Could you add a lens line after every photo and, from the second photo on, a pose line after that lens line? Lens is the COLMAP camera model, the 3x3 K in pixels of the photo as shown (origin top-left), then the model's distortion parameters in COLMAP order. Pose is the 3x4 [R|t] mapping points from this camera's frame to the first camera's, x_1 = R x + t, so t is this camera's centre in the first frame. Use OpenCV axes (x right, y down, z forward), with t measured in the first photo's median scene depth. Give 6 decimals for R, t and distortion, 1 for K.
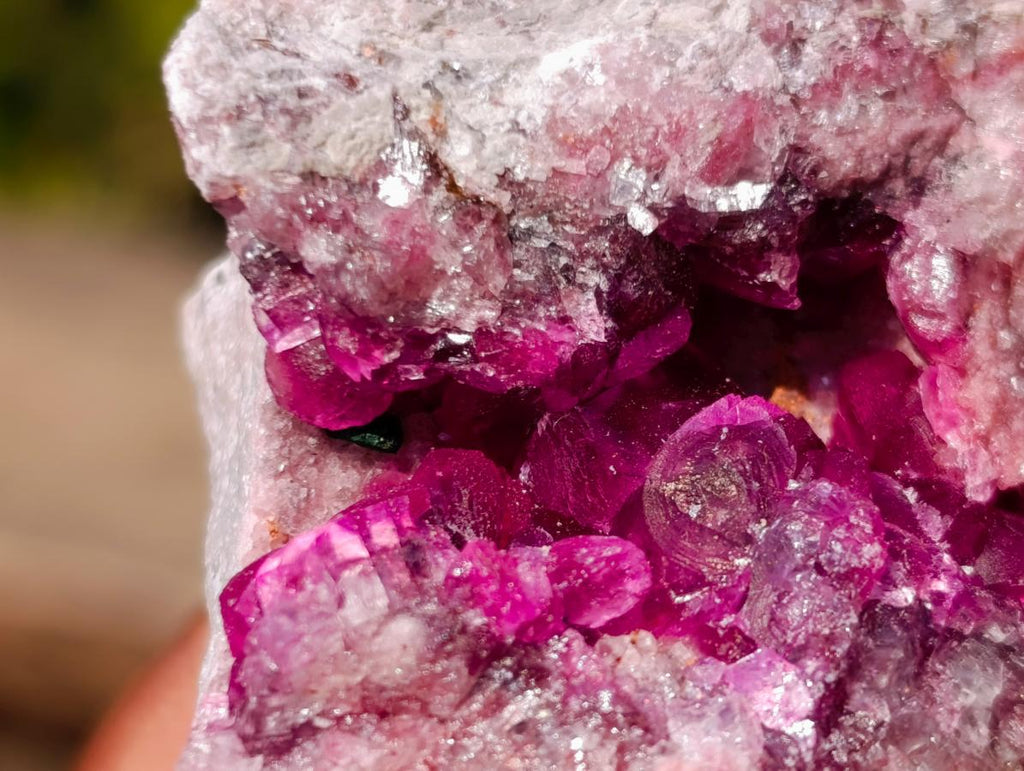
lens RADIAL K [[3227.4, 0, 512.0], [0, 3227.4, 385.5], [0, 0, 1]] dist [0.201450, -1.003540]
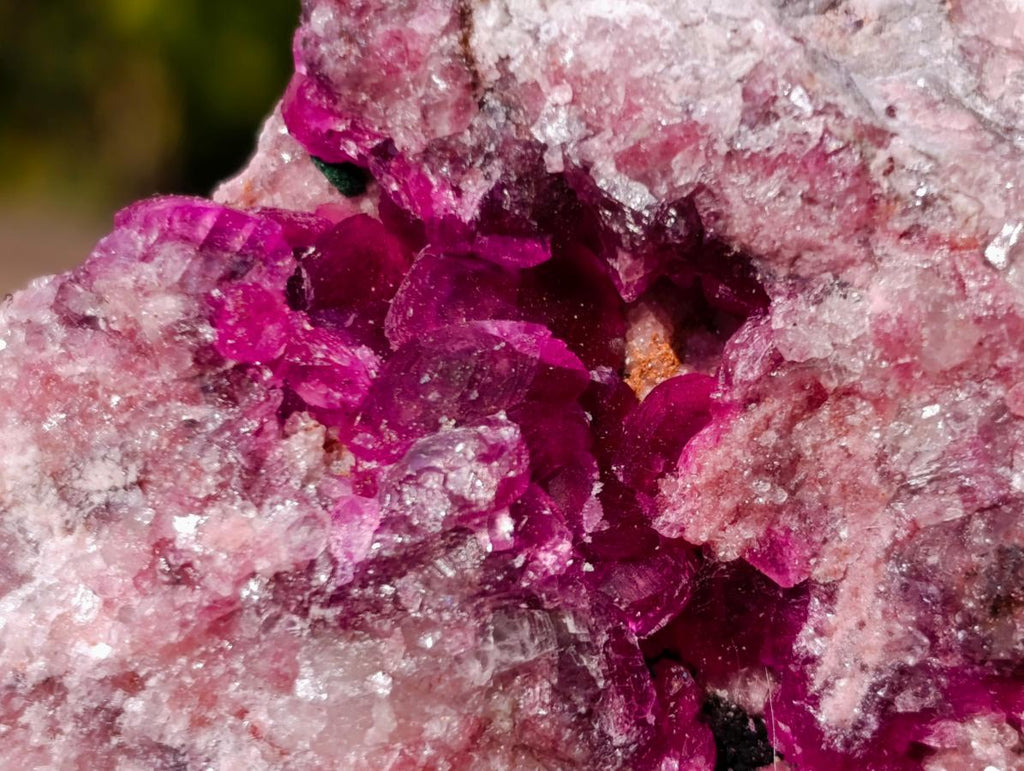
lens RADIAL K [[3227.4, 0, 512.0], [0, 3227.4, 385.5], [0, 0, 1]] dist [0.201450, -1.003540]
pose [[0.661756, 0.615830, -0.427589, 0.576747], [-0.515006, 0.787872, 0.337678, -0.371182], [0.544837, -0.003250, 0.838535, 0.011717]]
